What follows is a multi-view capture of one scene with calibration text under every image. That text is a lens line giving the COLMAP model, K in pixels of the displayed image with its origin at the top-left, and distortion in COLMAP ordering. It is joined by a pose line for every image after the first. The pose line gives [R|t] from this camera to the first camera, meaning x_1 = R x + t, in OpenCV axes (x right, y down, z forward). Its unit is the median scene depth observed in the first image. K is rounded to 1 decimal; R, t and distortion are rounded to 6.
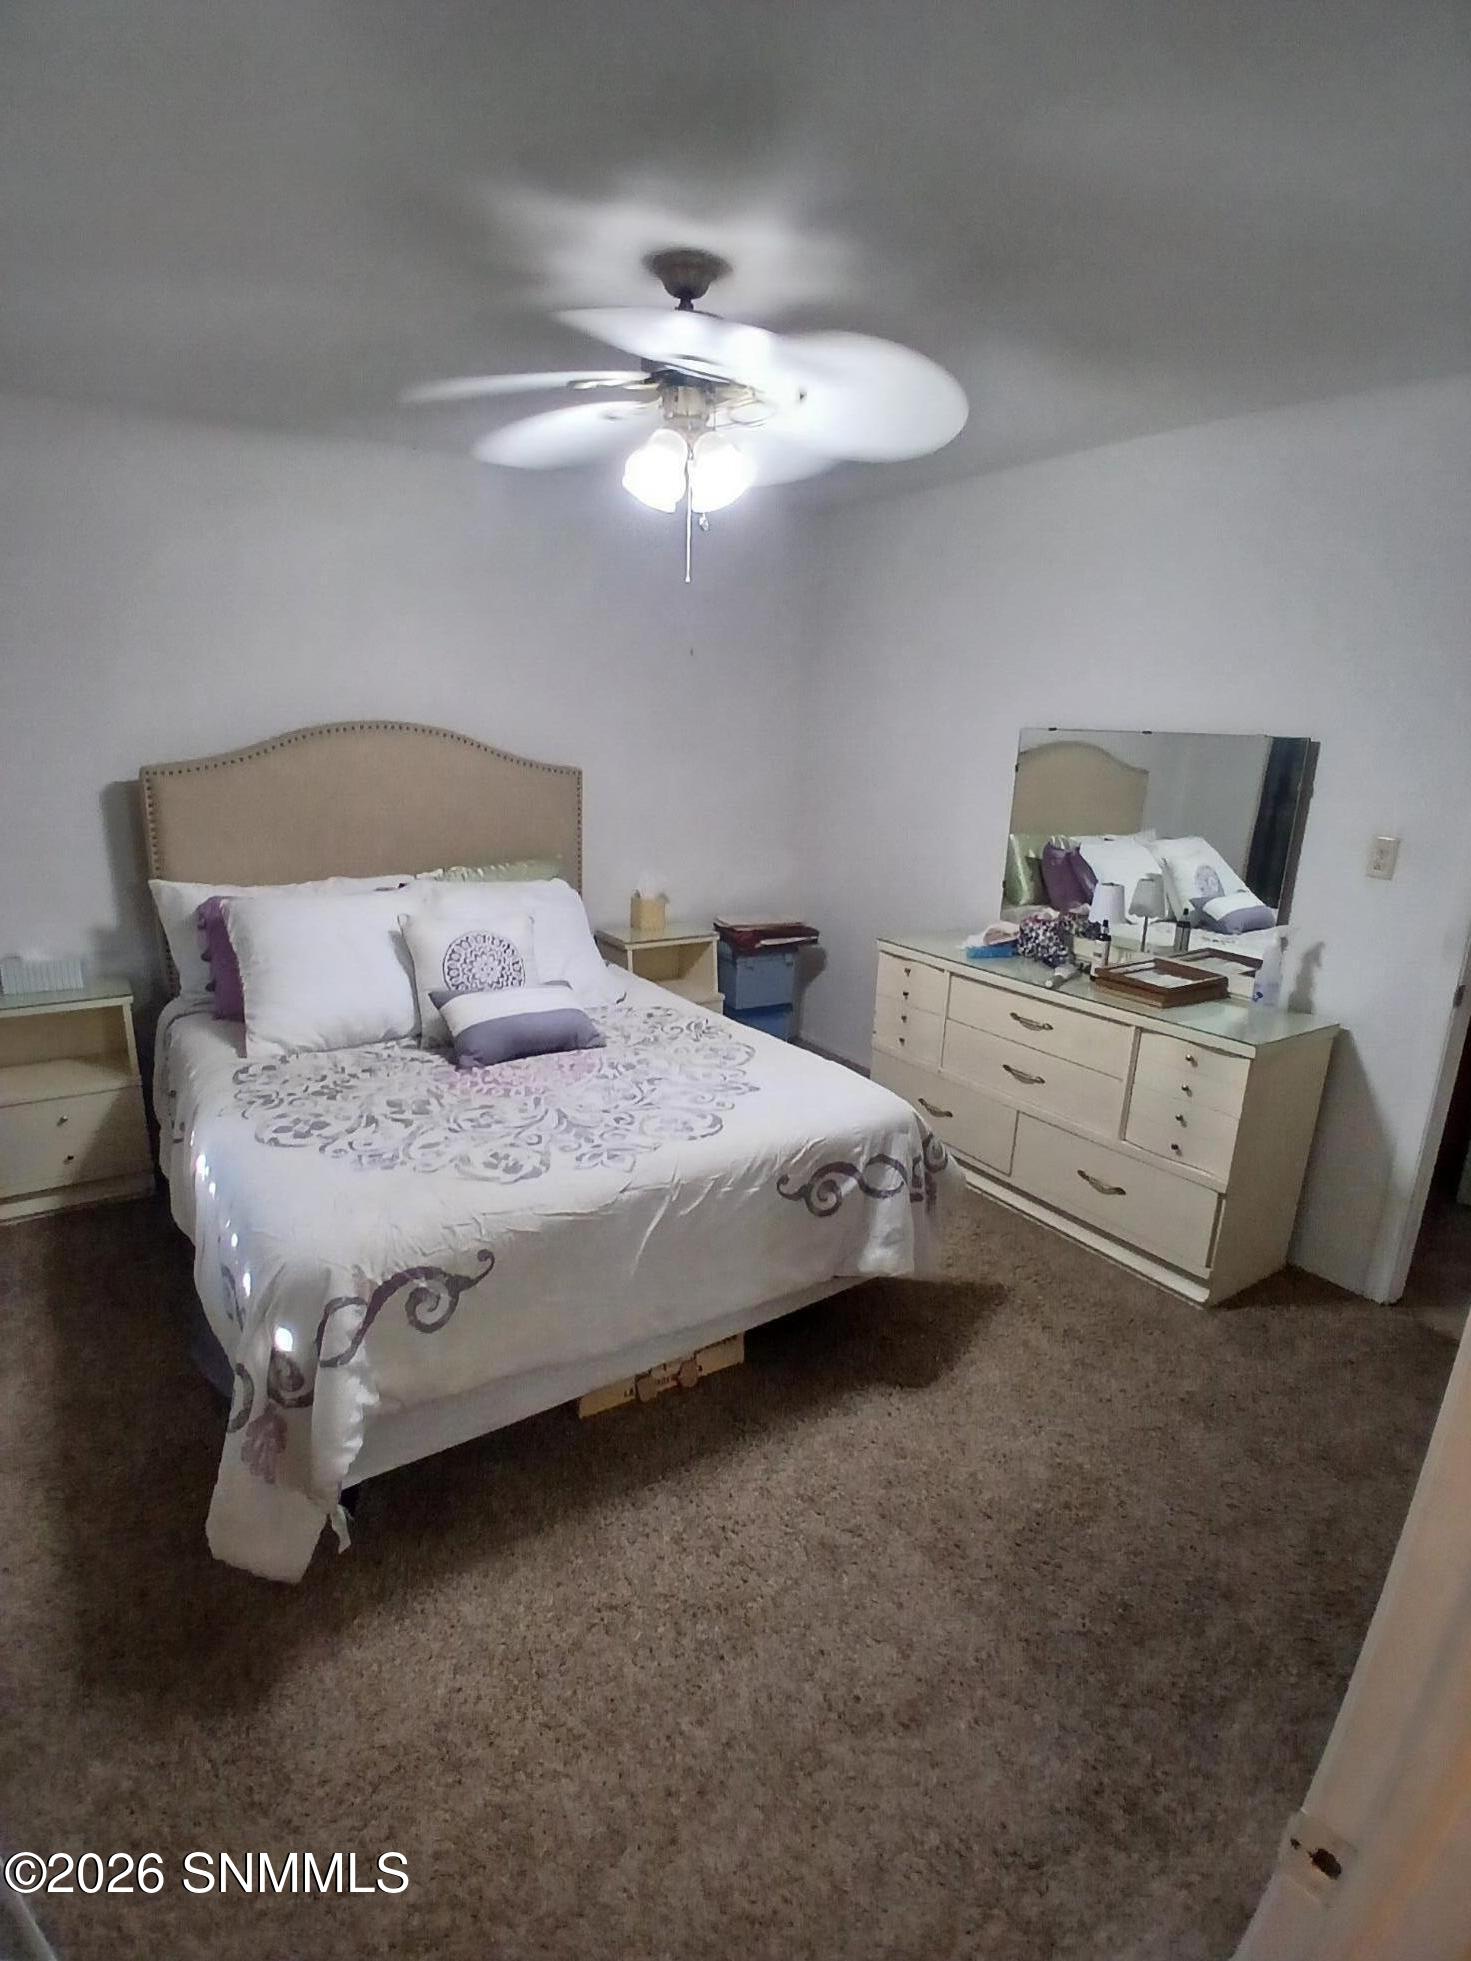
lens RADIAL K [[940.9, 0, 730.7], [0, 940.9, 976.4], [0, 0, 1]] dist [0.000726, 0.000039]
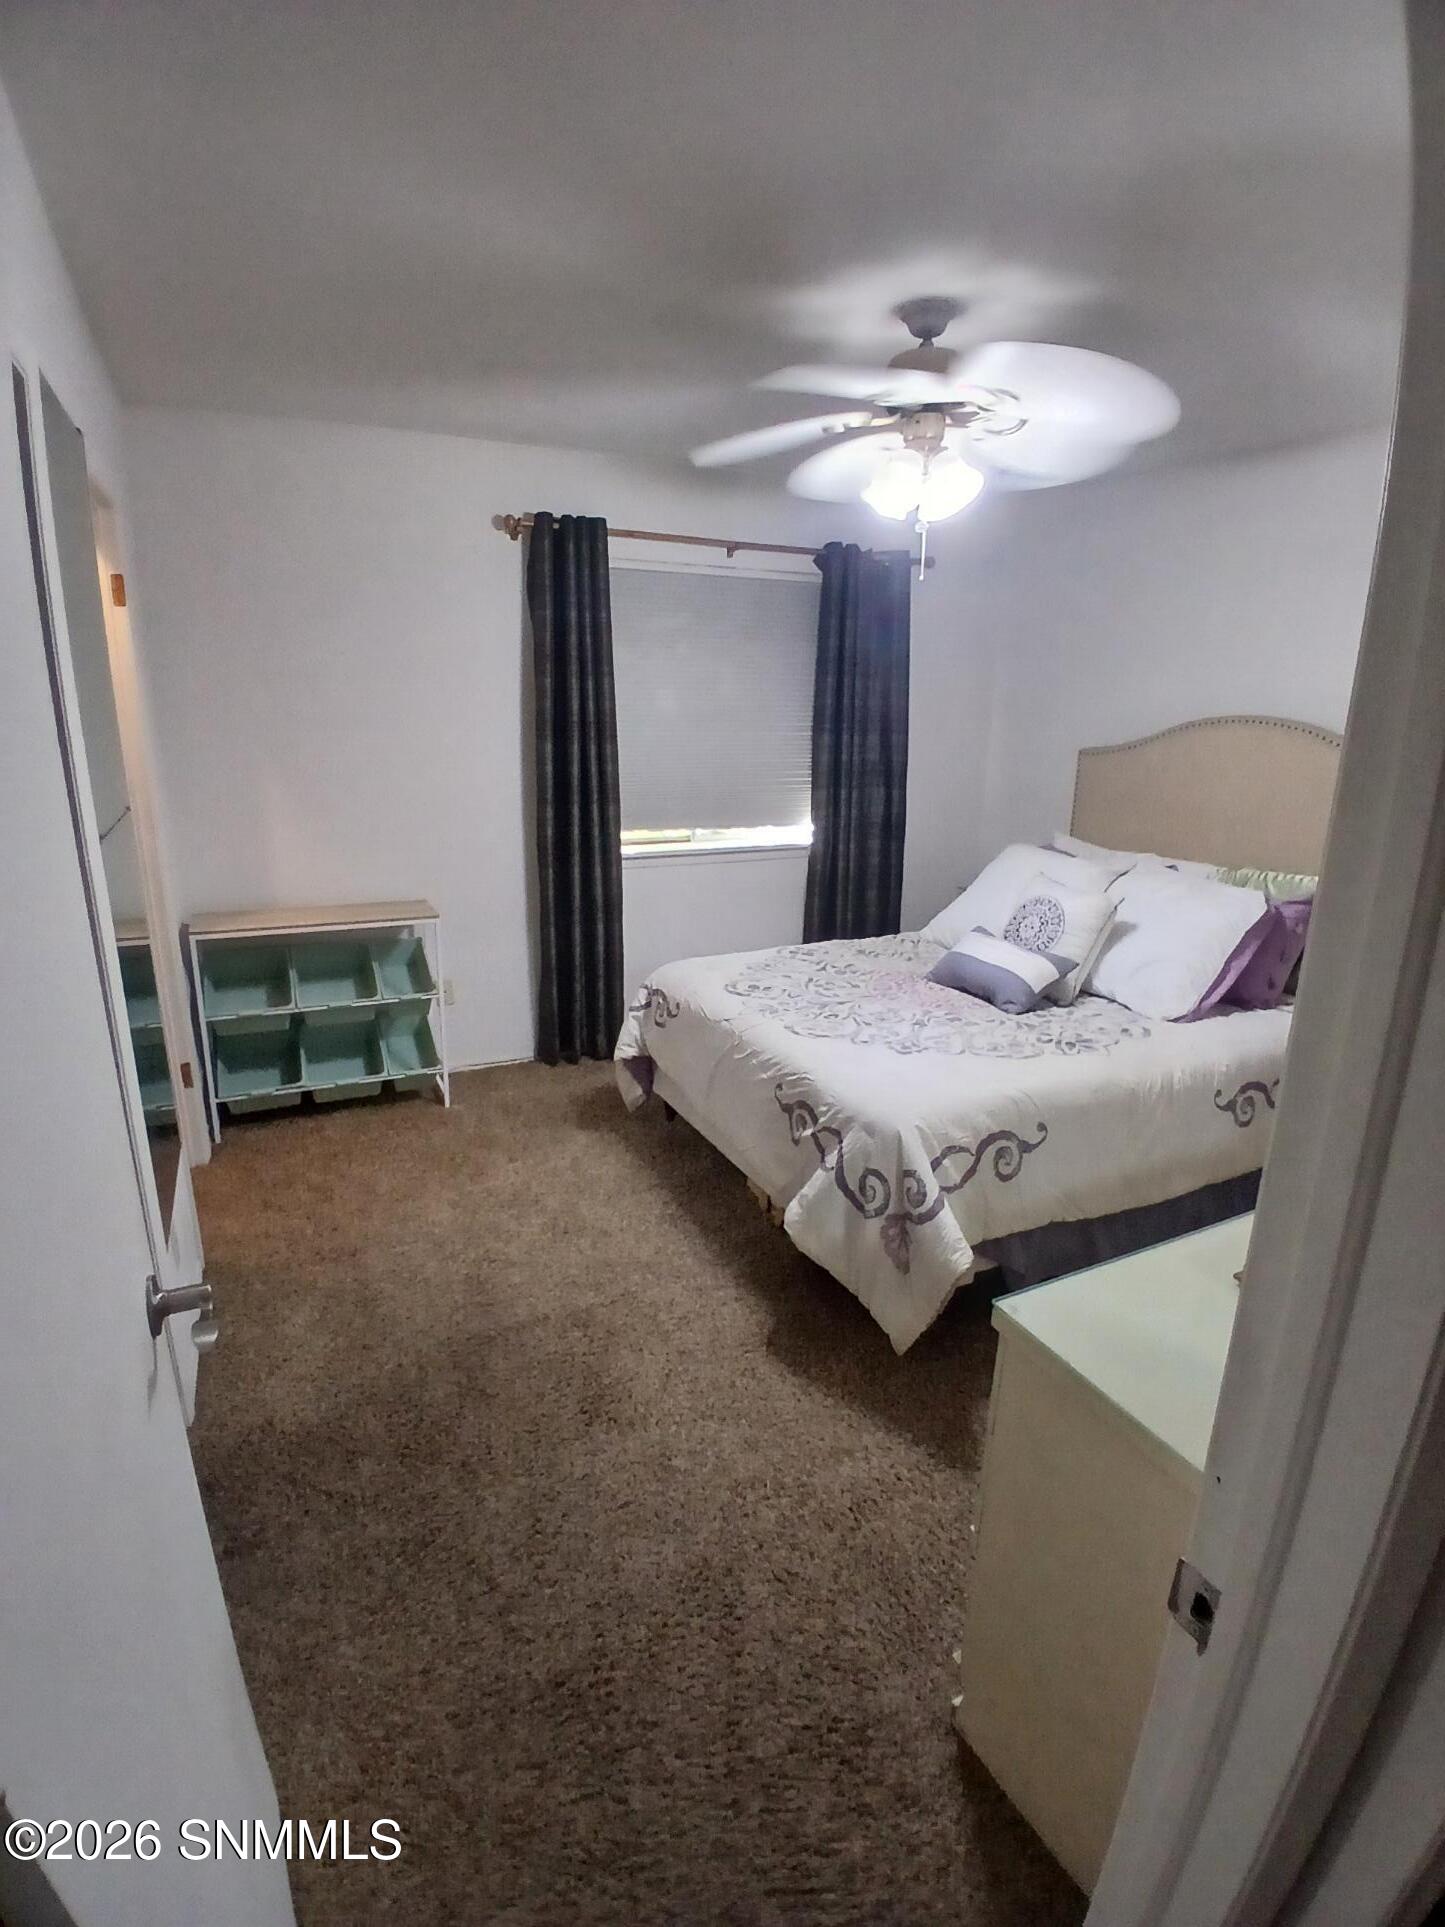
lens RADIAL K [[924.6, 0, 717.2], [0, 924.6, 964.9], [0, 0, 1]] dist [0.000726, 0.000039]
pose [[-0.130313, 0.235359, -0.963133, 1.052231], [-0.266310, 0.927409, 0.262661, -0.189626], [0.955038, 0.290720, -0.058175, 0.875070]]
